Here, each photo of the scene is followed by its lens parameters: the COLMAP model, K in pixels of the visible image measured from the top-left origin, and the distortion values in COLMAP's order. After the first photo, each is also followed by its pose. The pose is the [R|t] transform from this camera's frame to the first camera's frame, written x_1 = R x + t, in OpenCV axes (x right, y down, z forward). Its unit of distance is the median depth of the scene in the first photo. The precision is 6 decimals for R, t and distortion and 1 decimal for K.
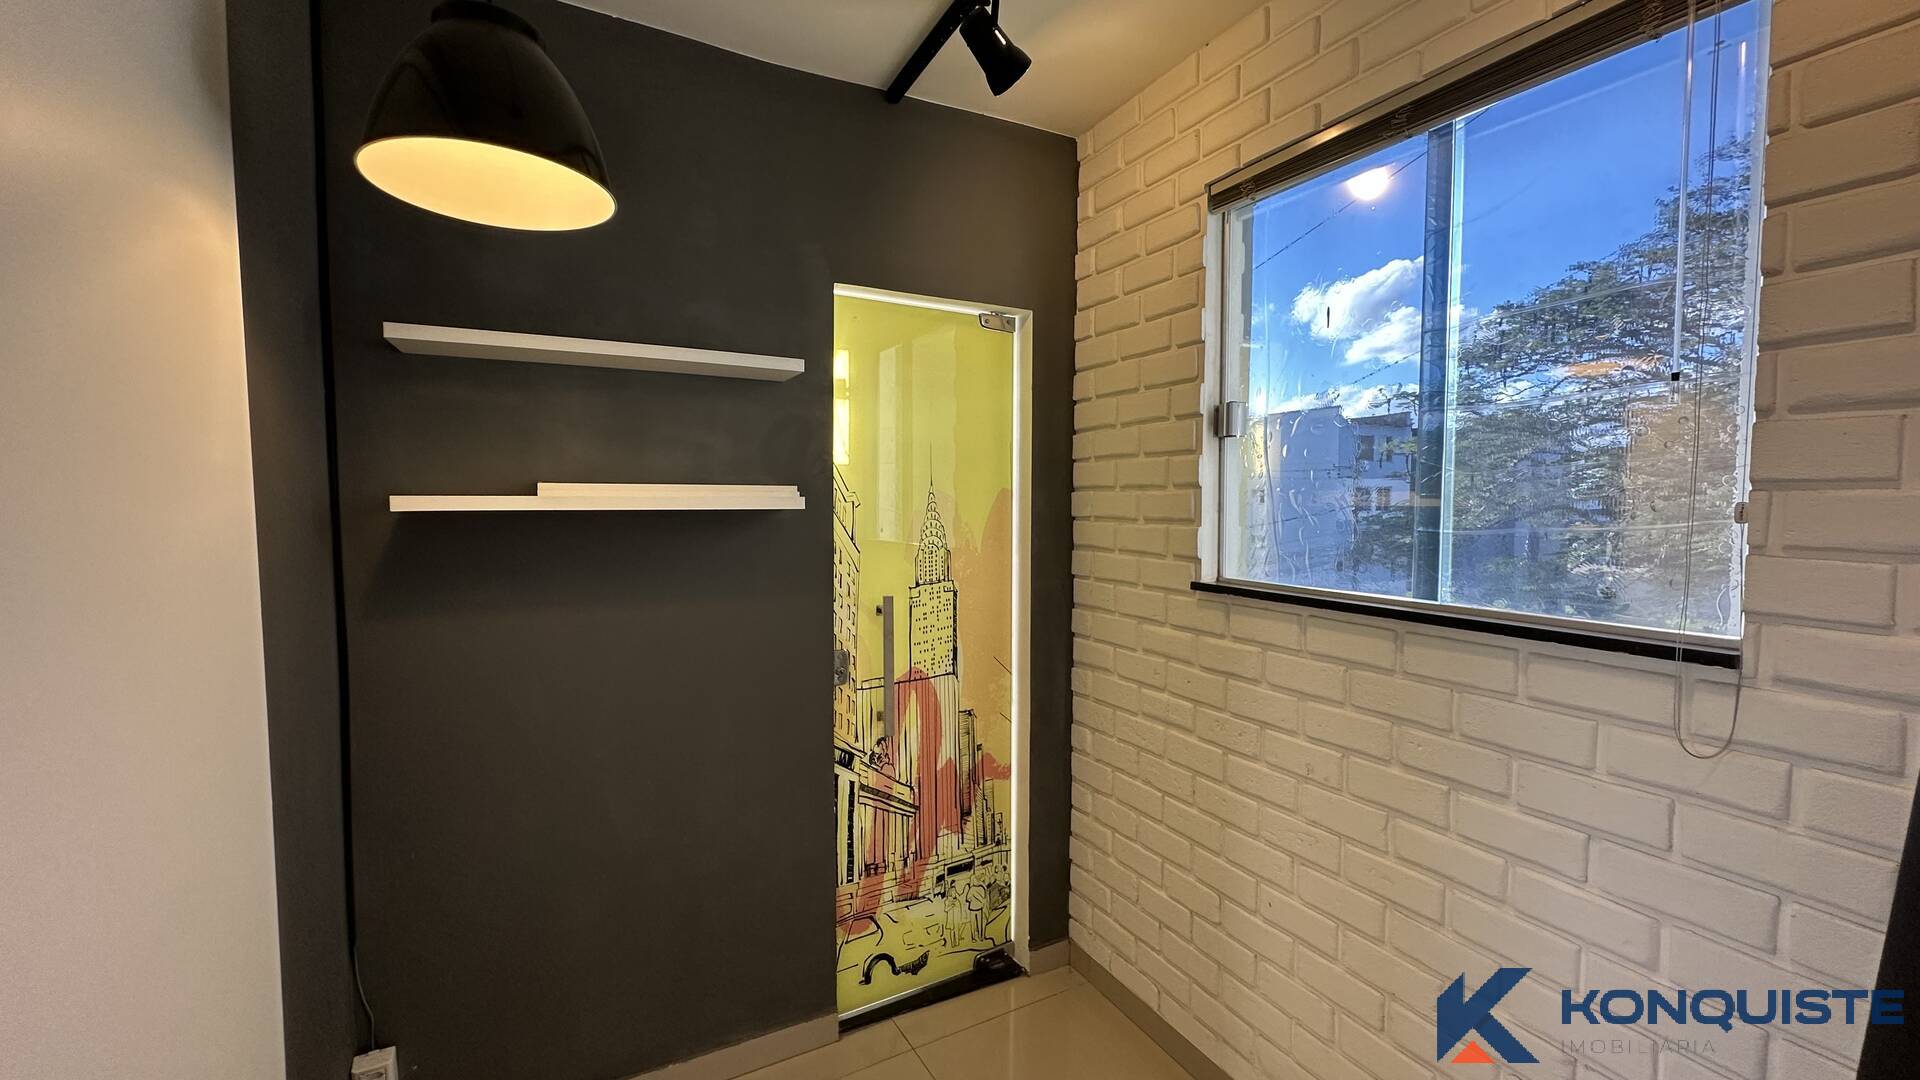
lens RADIAL K [[775.1, 0, 960.0], [0, 775.1, 540.0], [0, 0, 1]] dist [0.000481, -0.000107]
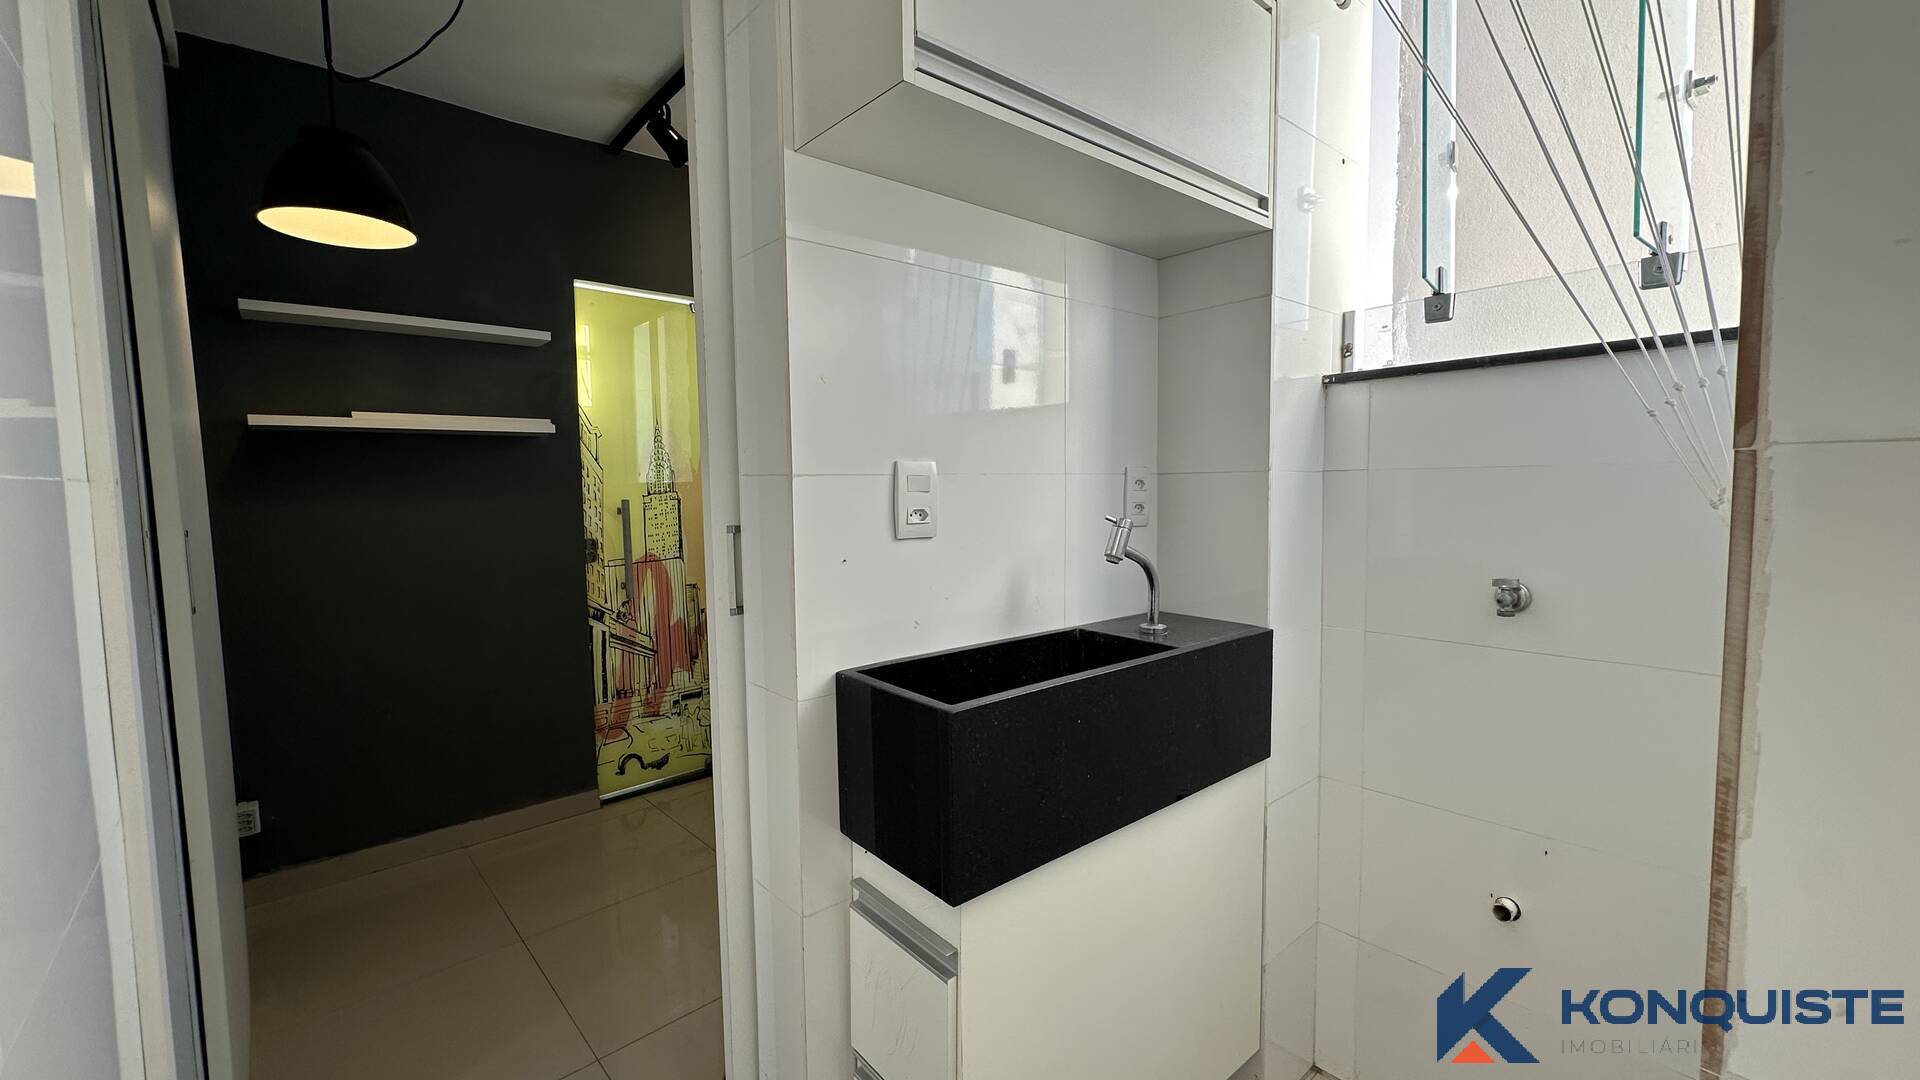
lens RADIAL K [[775.1, 0, 960.0], [0, 775.1, 540.0], [0, 0, 1]] dist [0.000481, -0.000107]
pose [[0.970220, -0.033671, 0.239873, 0.157975], [0.027705, 0.999218, 0.028204, 0.120507], [-0.240635, -0.020718, 0.970395, -0.529503]]
